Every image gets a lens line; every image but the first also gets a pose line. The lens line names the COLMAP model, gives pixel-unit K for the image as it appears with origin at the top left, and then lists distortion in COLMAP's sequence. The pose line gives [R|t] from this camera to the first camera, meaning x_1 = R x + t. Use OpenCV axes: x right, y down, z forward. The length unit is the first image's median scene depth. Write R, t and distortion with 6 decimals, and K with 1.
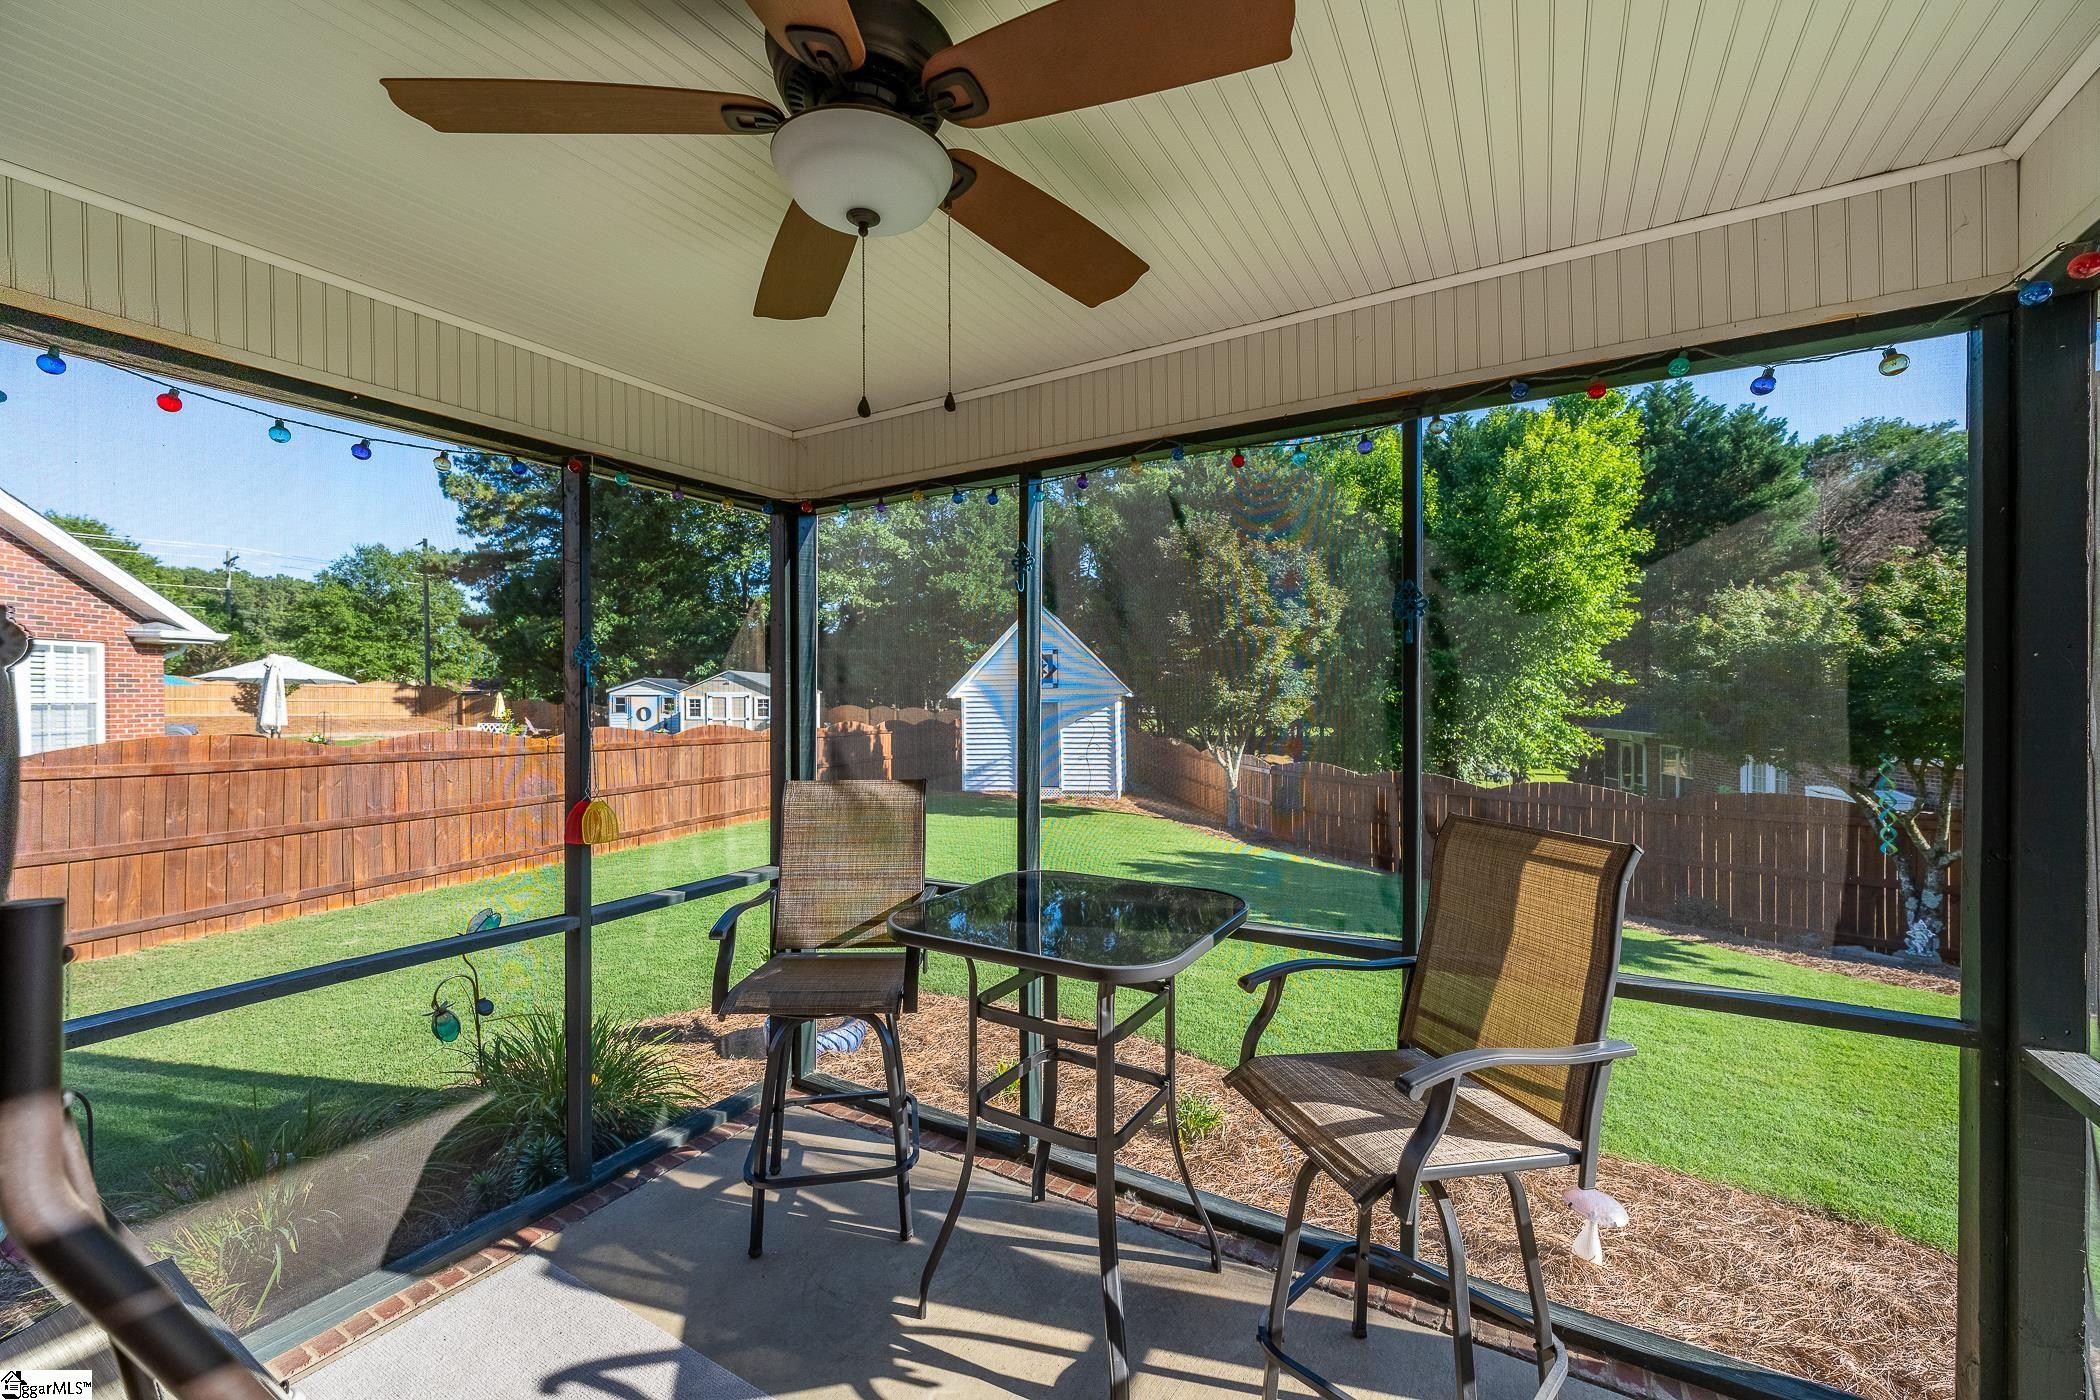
lens RADIAL K [[833.0, 0, 1048.0], [0, 833.0, 706.4], [0, 0, 1]] dist [0.000102, 0.000274]
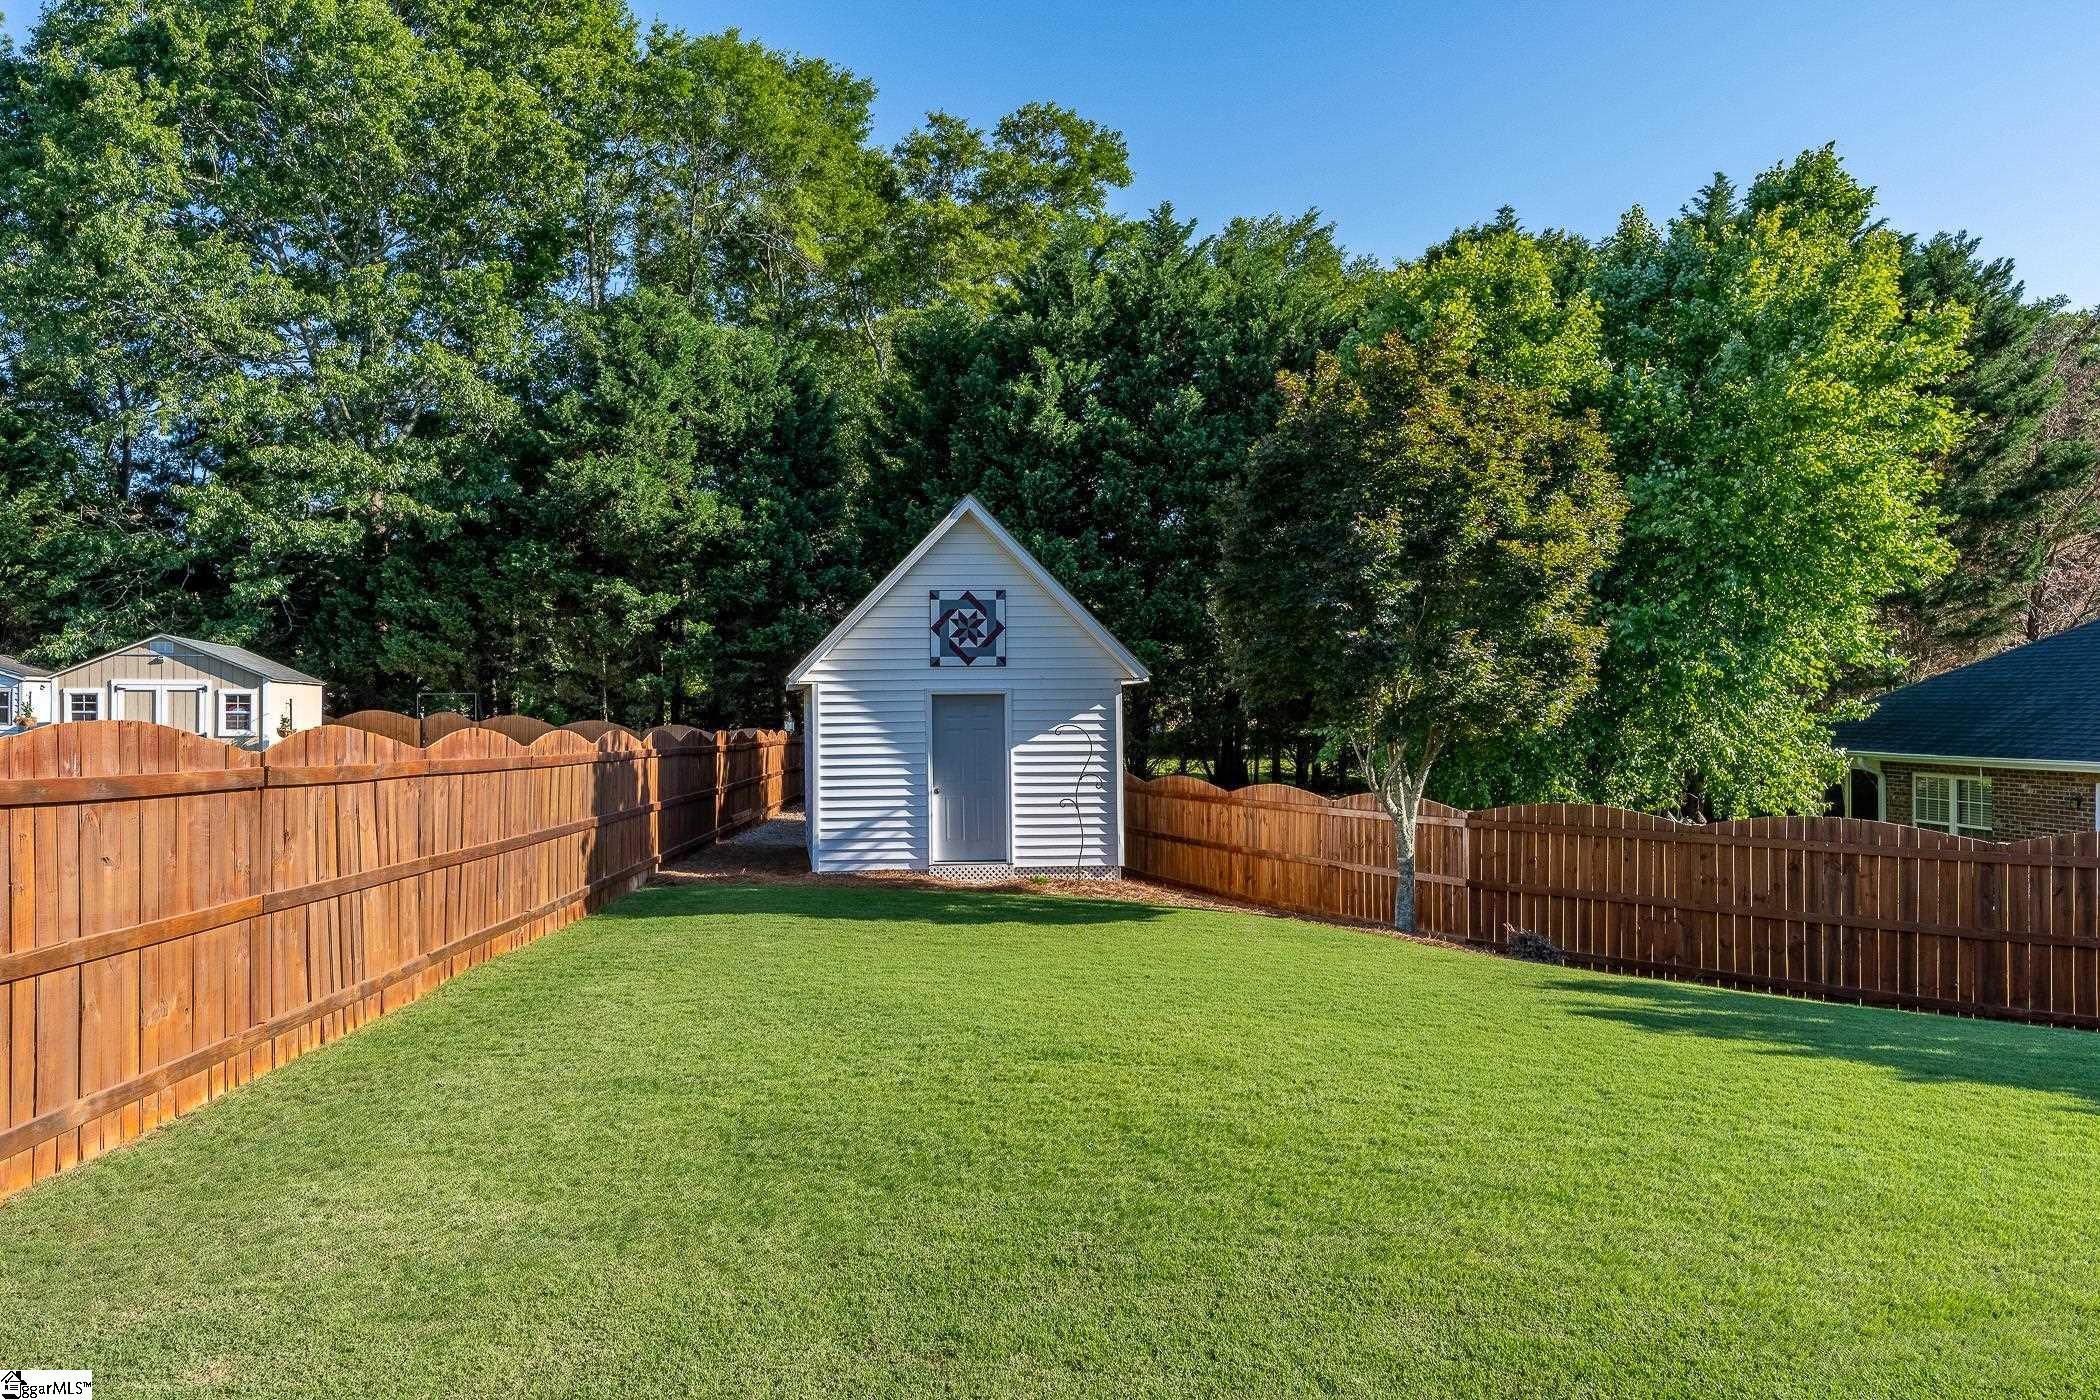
lens RADIAL K [[1511.8, 0, 1050.0], [0, 1511.8, 700.0], [0, 0, 1]] dist [0.004081, 0.000983]
pose [[0.976502, 0.003875, 0.215474, -0.158668], [-0.001247, 0.999923, -0.012329, 0.009426], [-0.215505, 0.011771, 0.976432, 0.092195]]
